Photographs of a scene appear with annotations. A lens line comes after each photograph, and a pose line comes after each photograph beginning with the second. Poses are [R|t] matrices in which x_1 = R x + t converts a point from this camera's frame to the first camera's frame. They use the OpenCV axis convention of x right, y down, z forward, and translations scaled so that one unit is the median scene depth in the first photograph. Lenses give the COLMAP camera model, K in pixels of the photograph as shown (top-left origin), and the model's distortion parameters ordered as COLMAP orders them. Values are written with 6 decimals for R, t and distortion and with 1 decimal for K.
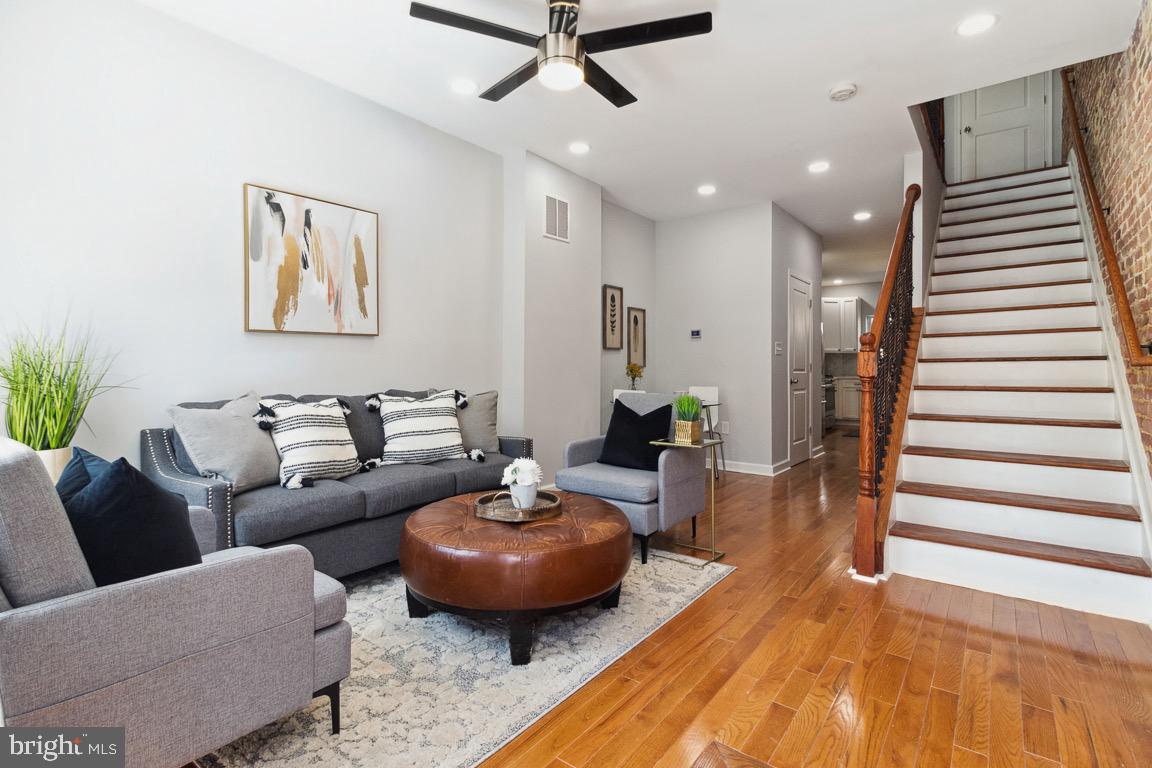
lens RADIAL K [[546.6, 0, 578.0], [0, 546.6, 367.2], [0, 0, 1]] dist [0.000872, 0.001146]
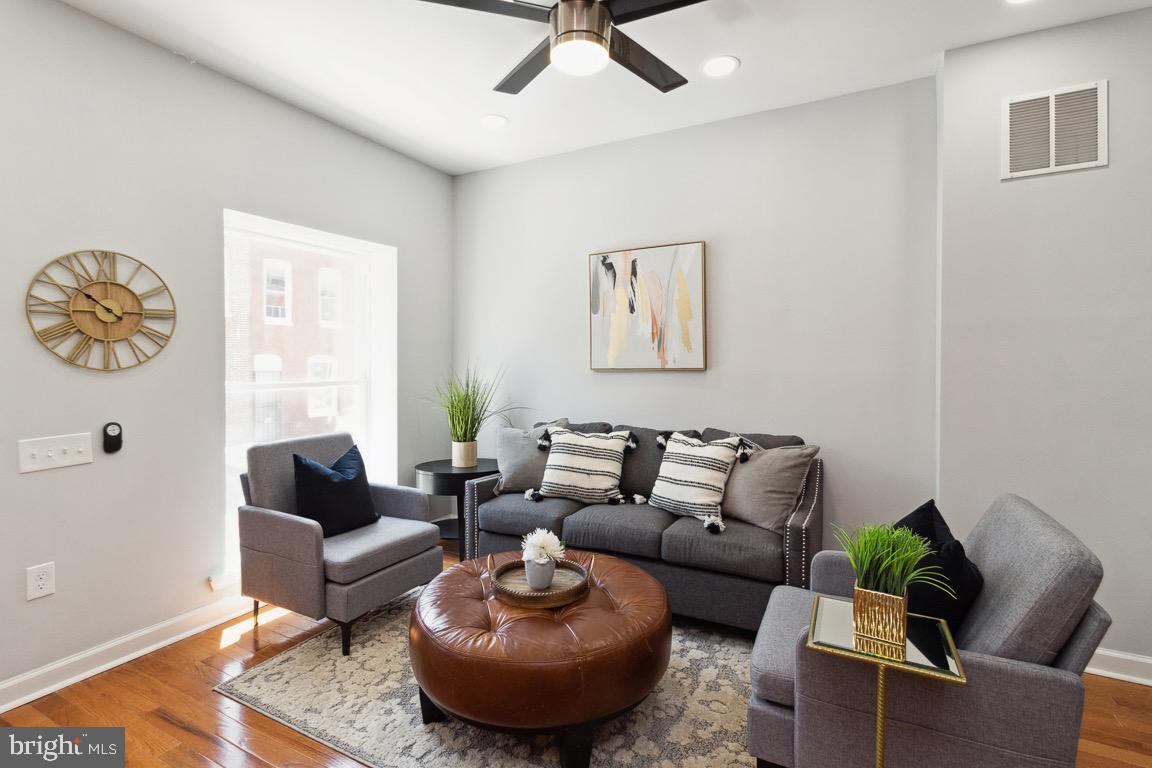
lens RADIAL K [[546.6, 0, 571.4], [0, 546.6, 365.7], [0, 0, 1]] dist [0.000872, 0.001146]
pose [[0.175374, 0.006840, -0.984478, 0.589005], [0.000307, 0.999975, 0.007003, -0.079373], [0.984502, -0.001531, 0.175368, 0.676713]]
